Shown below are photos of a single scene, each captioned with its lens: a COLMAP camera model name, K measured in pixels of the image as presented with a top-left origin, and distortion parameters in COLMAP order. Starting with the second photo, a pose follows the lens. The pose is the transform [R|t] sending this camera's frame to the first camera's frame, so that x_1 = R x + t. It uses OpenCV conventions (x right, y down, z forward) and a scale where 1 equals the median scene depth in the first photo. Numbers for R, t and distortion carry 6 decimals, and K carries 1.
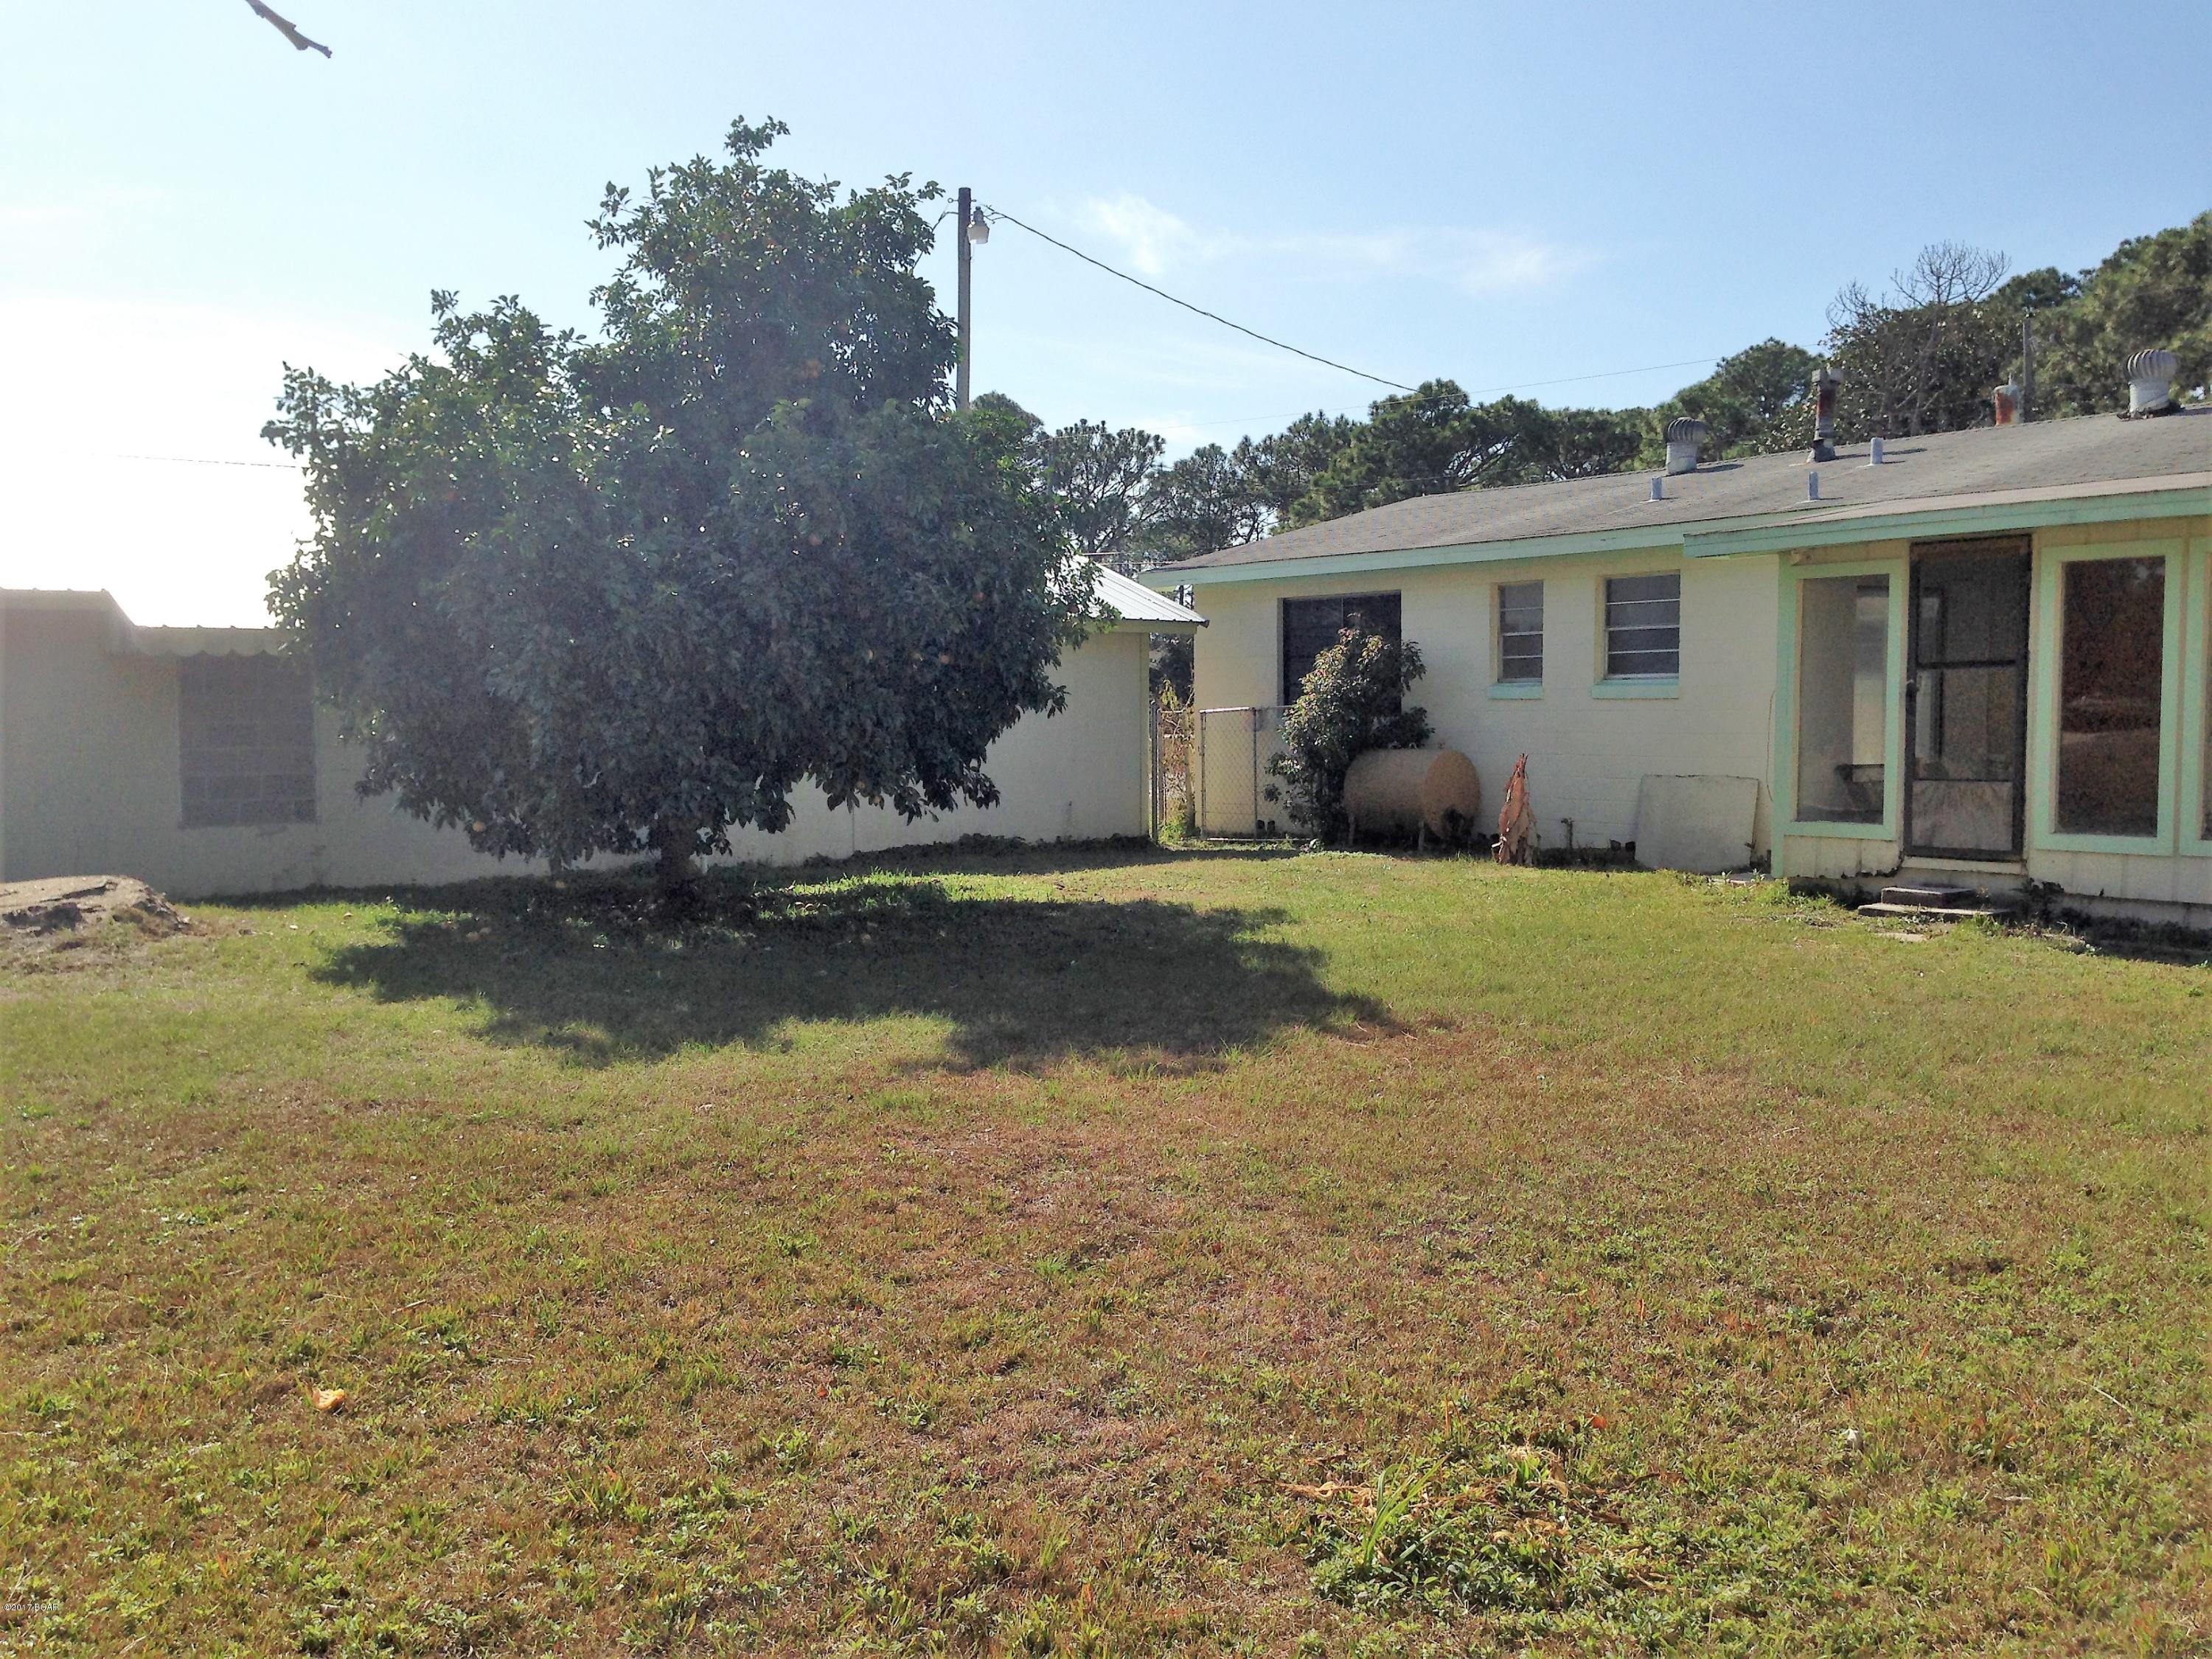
lens RADIAL K [[2055.4, 0, 1106.0], [0, 2055.4, 829.5], [0, 0, 1]] dist [0.142205, -0.235849]
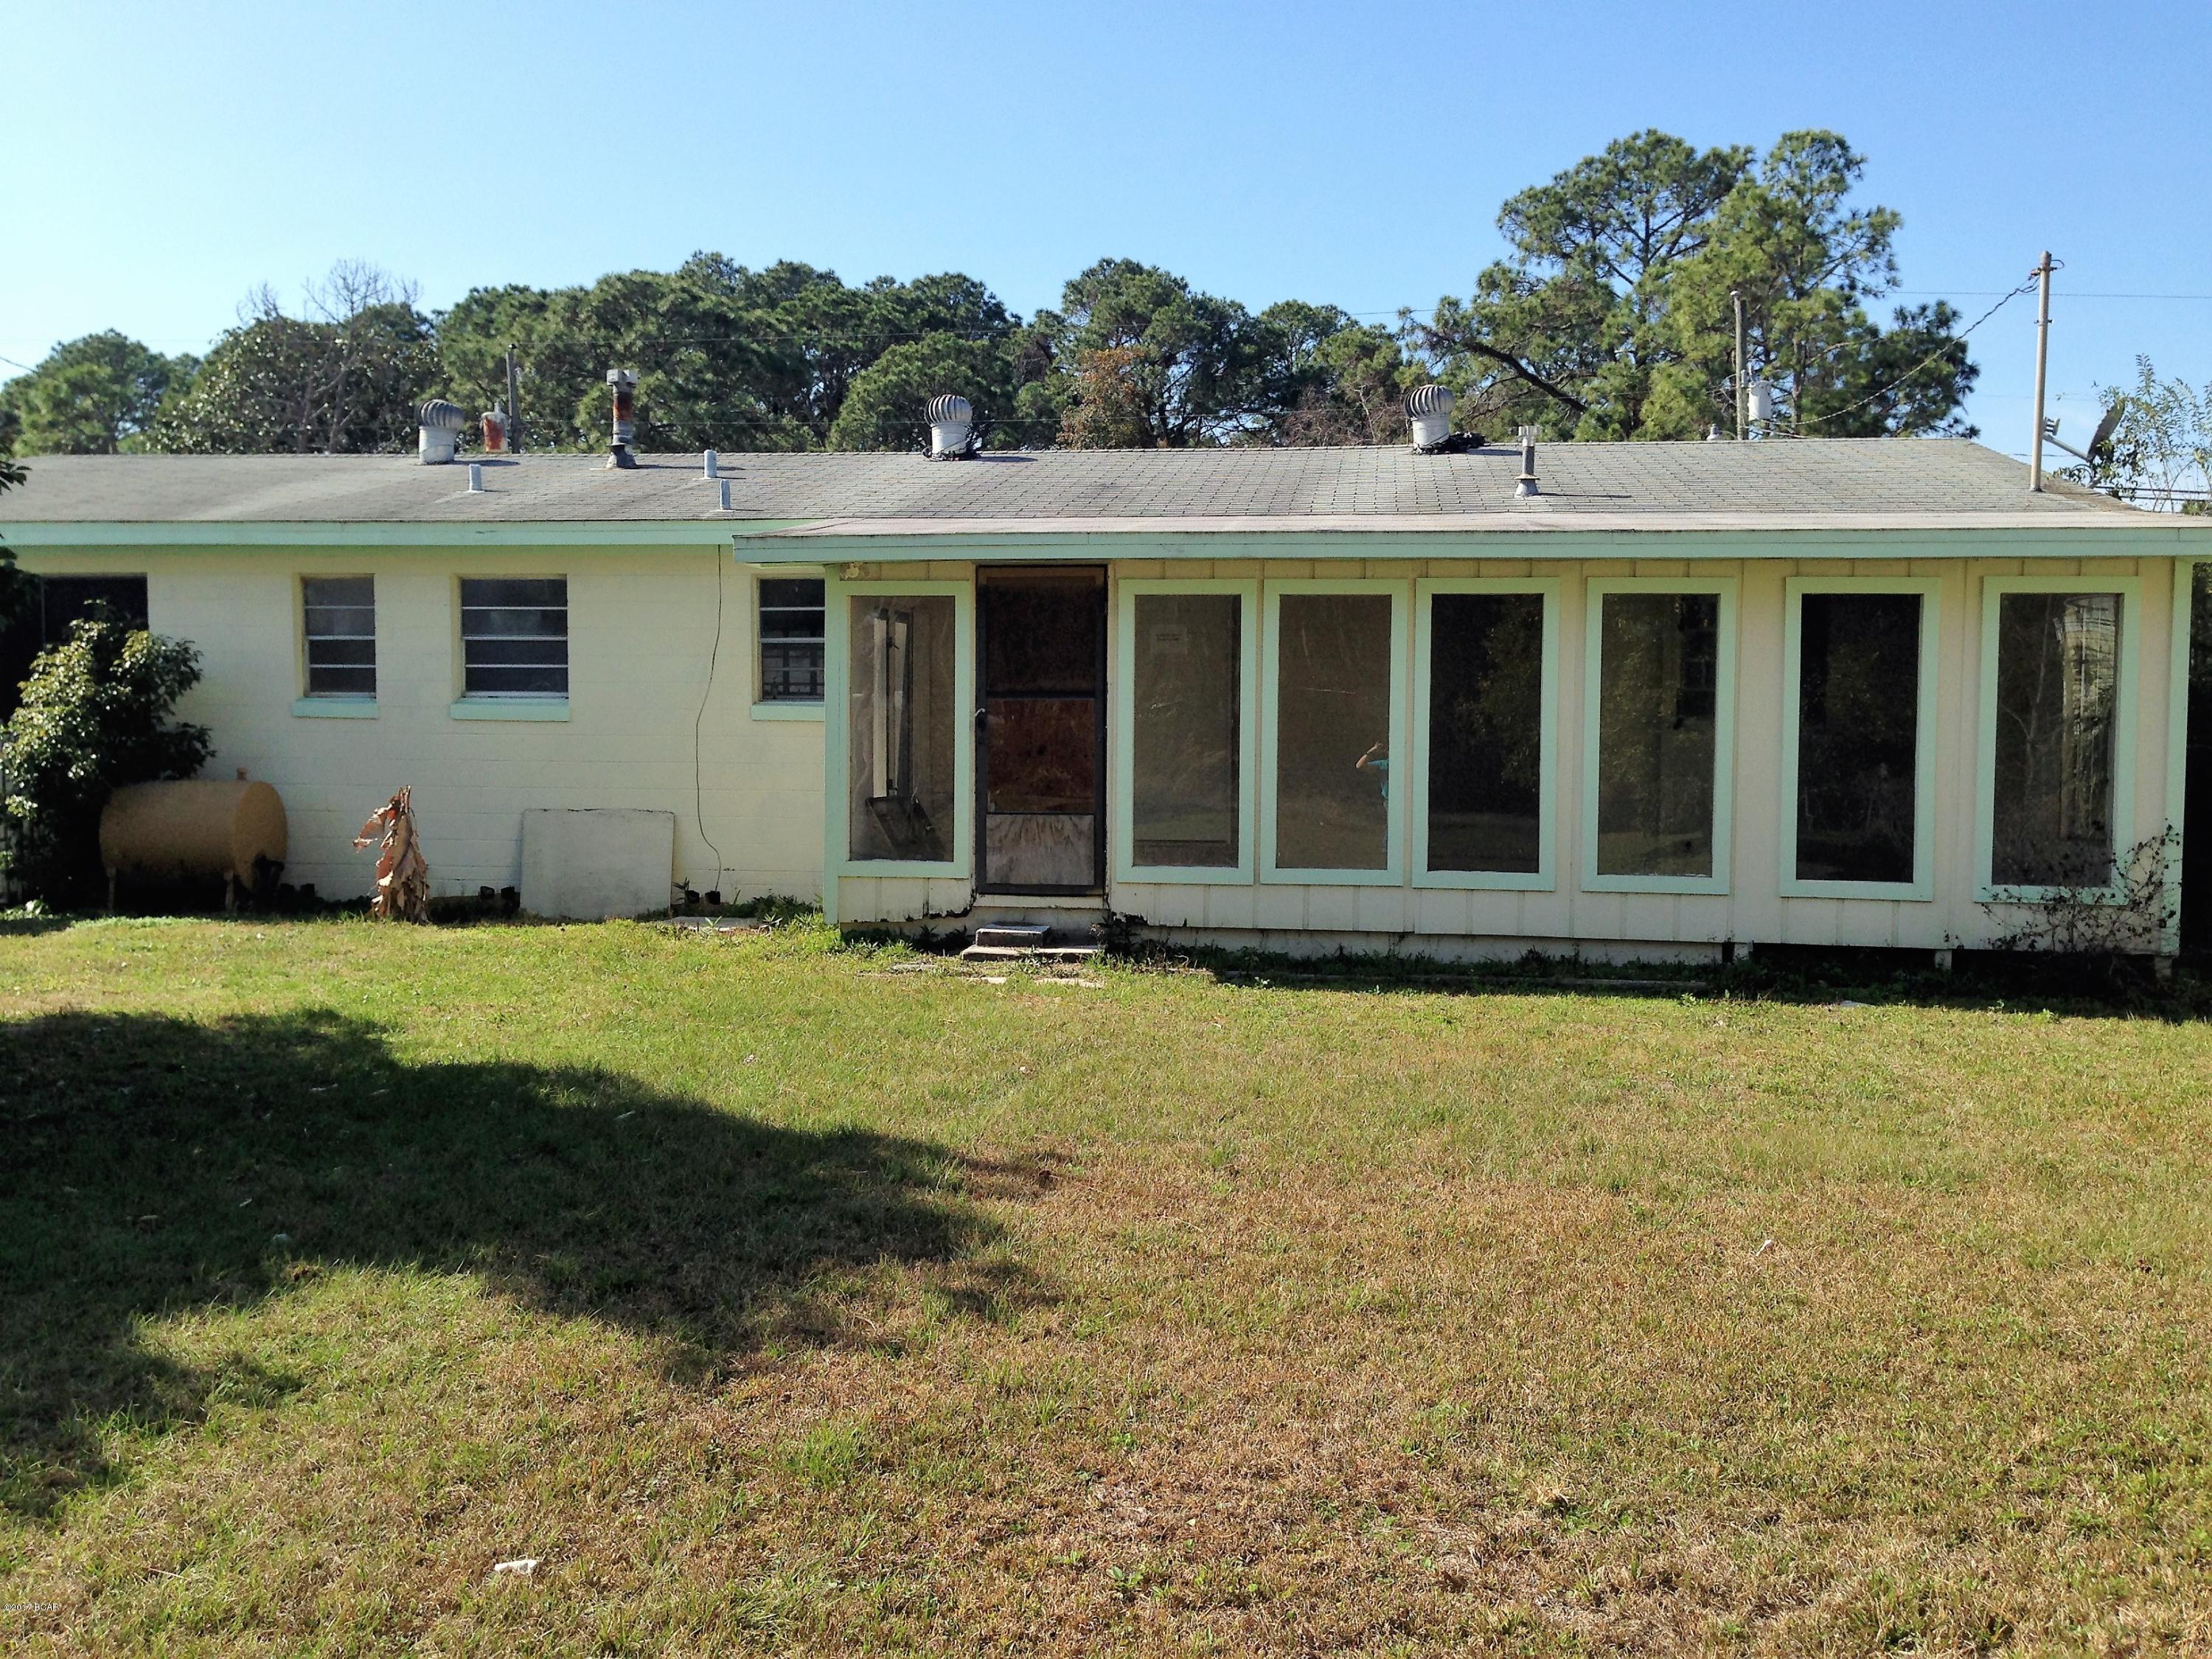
lens RADIAL K [[2055.4, 0, 1106.0], [0, 2055.4, 829.5], [0, 0, 1]] dist [0.142205, -0.235849]
pose [[0.715532, -0.023099, 0.698198, -0.223718], [0.030014, 0.999547, 0.002309, -0.016876], [-0.697935, 0.019304, 0.715901, 0.283017]]
